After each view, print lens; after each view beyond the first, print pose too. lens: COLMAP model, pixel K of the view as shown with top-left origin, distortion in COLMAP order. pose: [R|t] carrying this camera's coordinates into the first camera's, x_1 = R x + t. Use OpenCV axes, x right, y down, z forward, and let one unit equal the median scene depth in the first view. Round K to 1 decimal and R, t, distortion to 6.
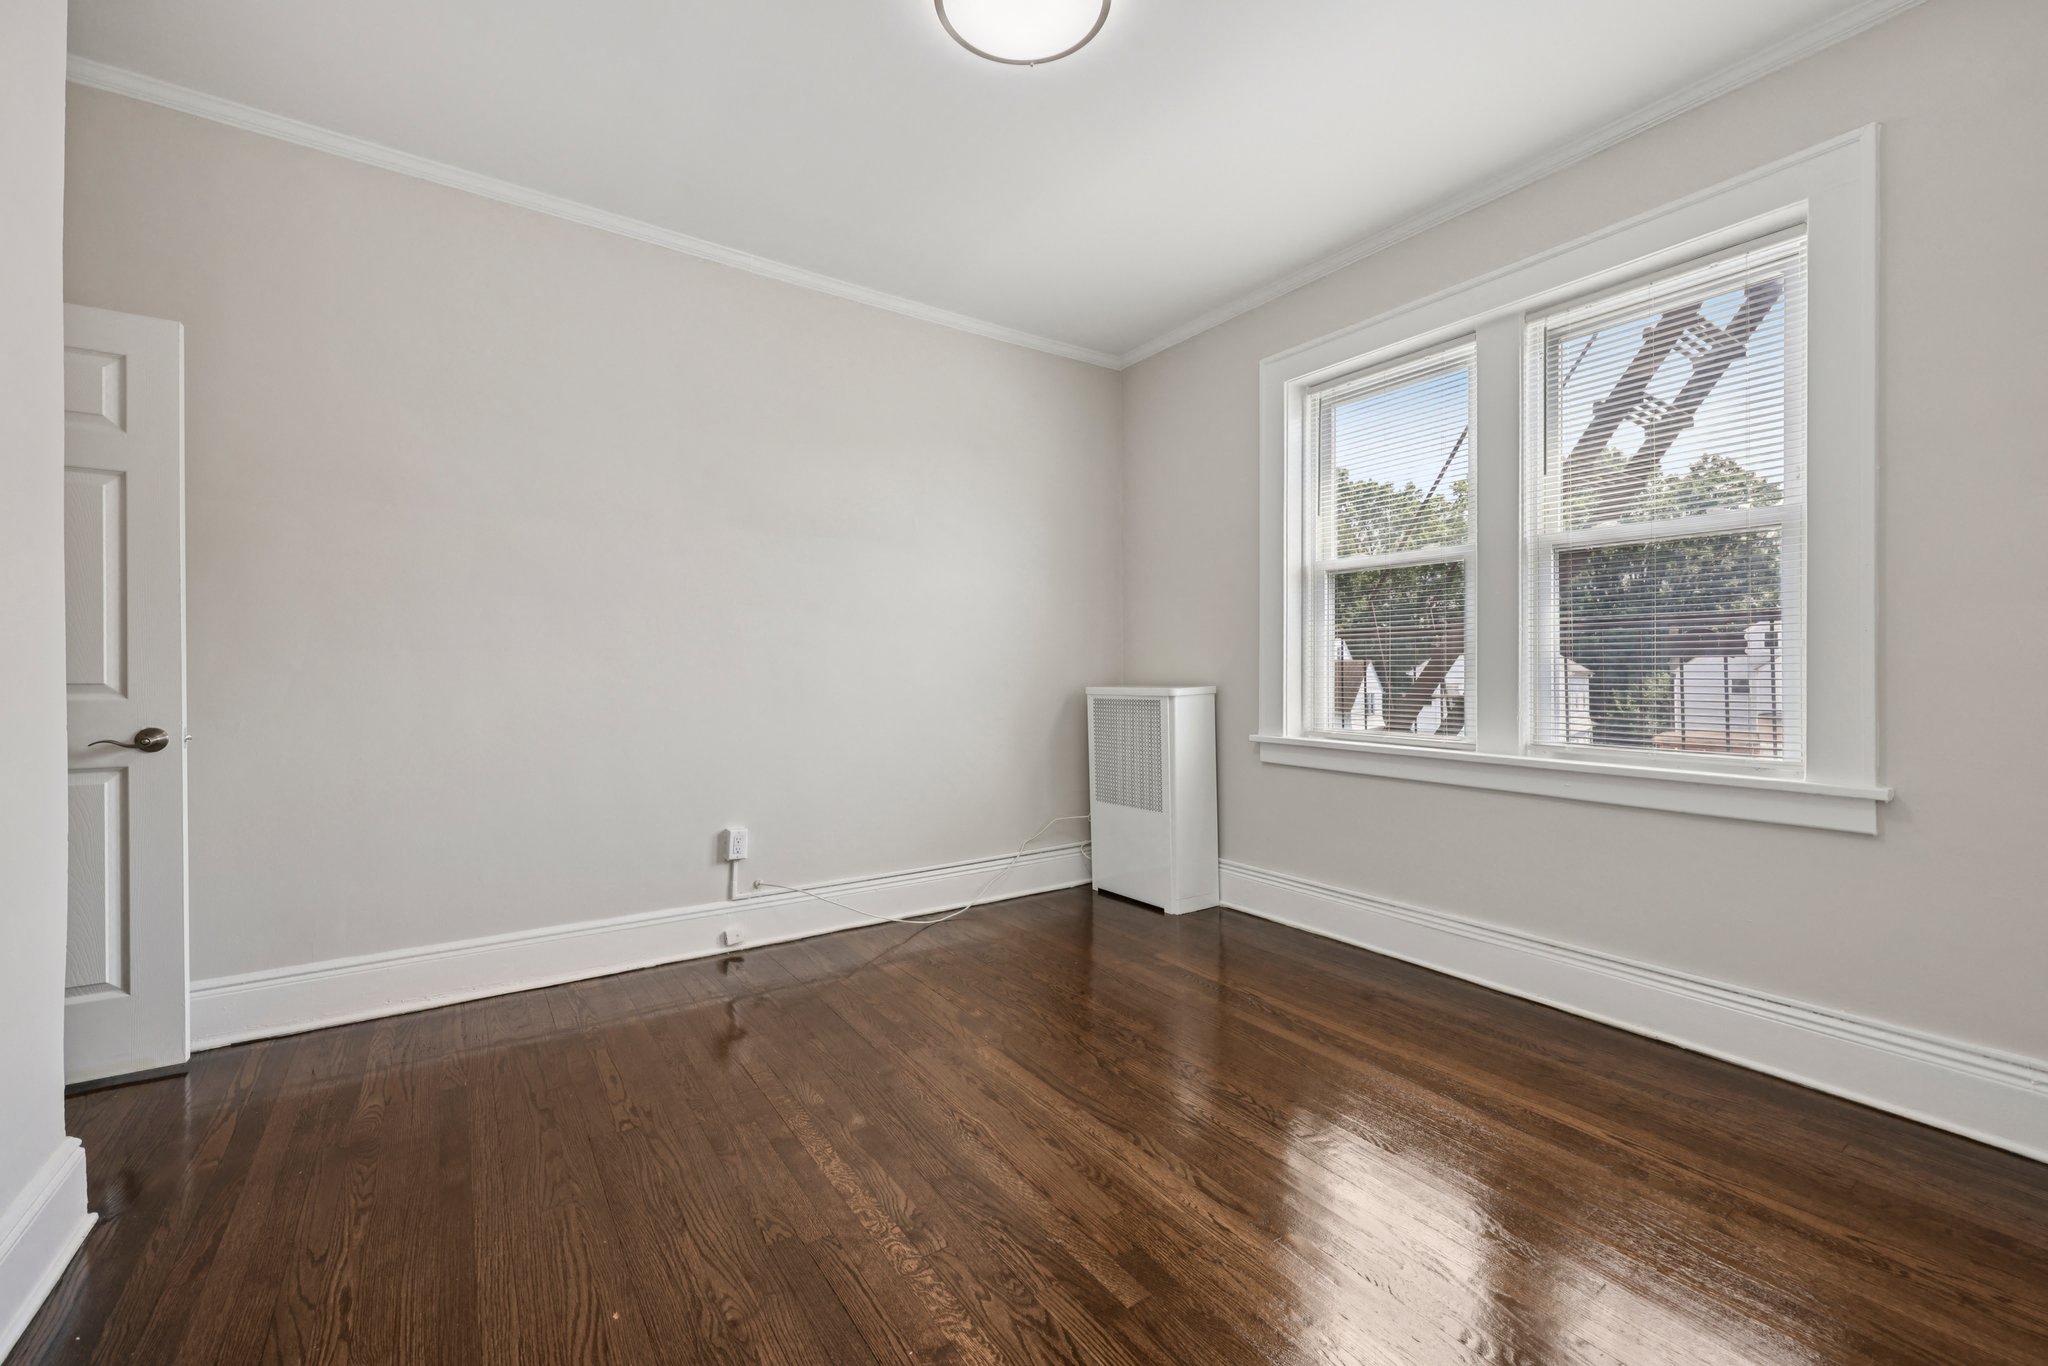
lens RADIAL K [[844.4, 0, 974.1], [0, 844.4, 668.5], [0, 0, 1]] dist [0.025207, 0.000022]
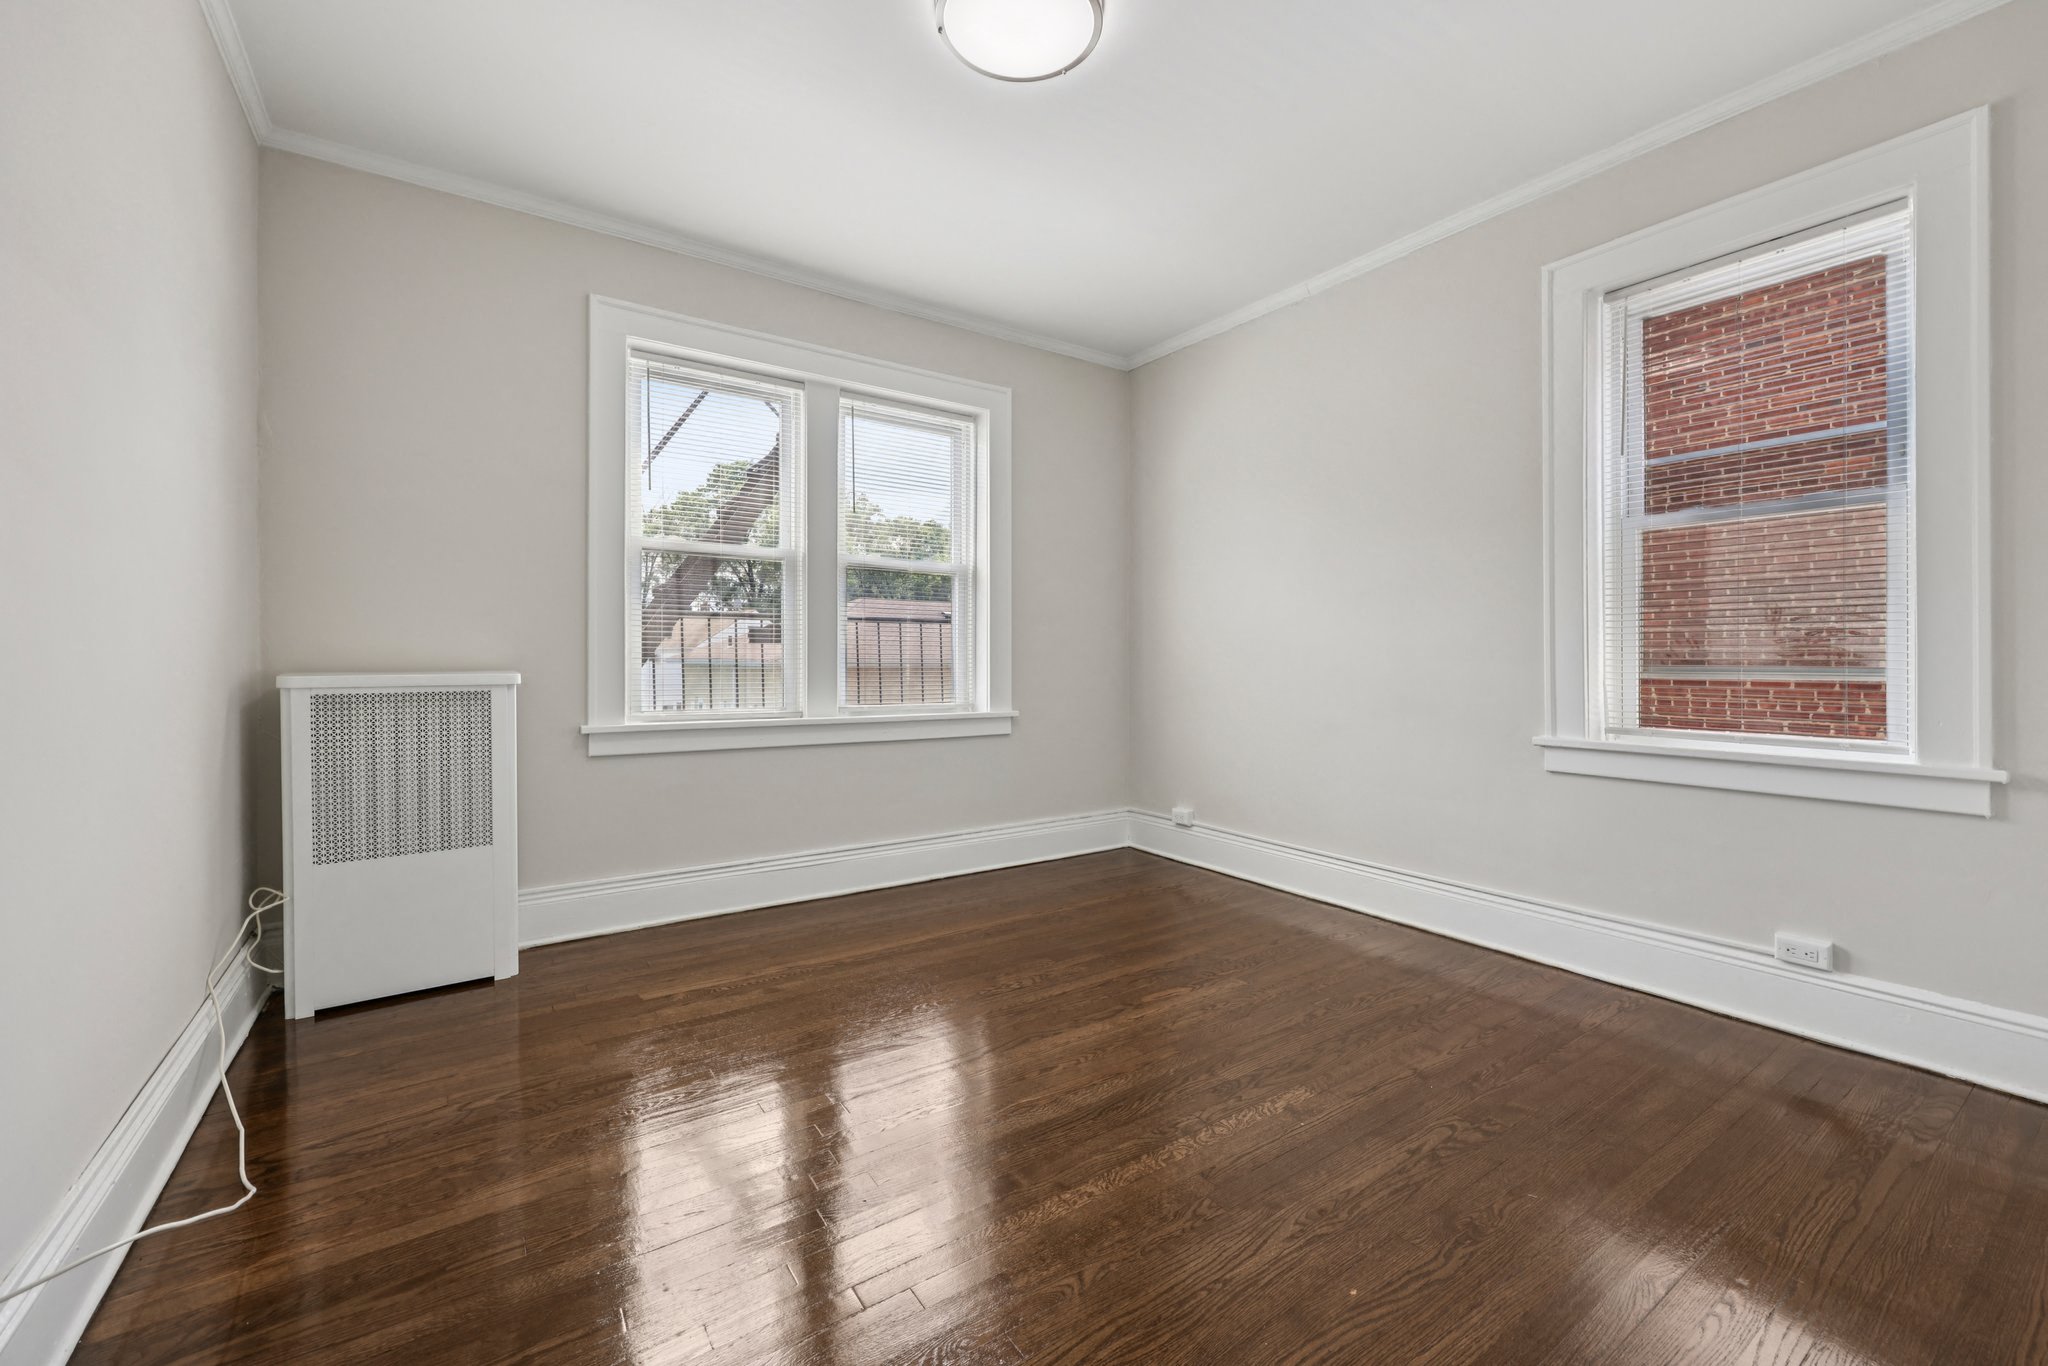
lens RADIAL K [[854.8, 0, 1074.6], [0, 854.8, 656.6], [0, 0, 1]] dist [0.000055, 0.000013]
pose [[-0.077803, 0.006384, 0.996948, -0.821727], [-0.002621, 0.999975, -0.006608, 0.017344], [-0.996965, -0.003127, -0.077784, 0.835072]]
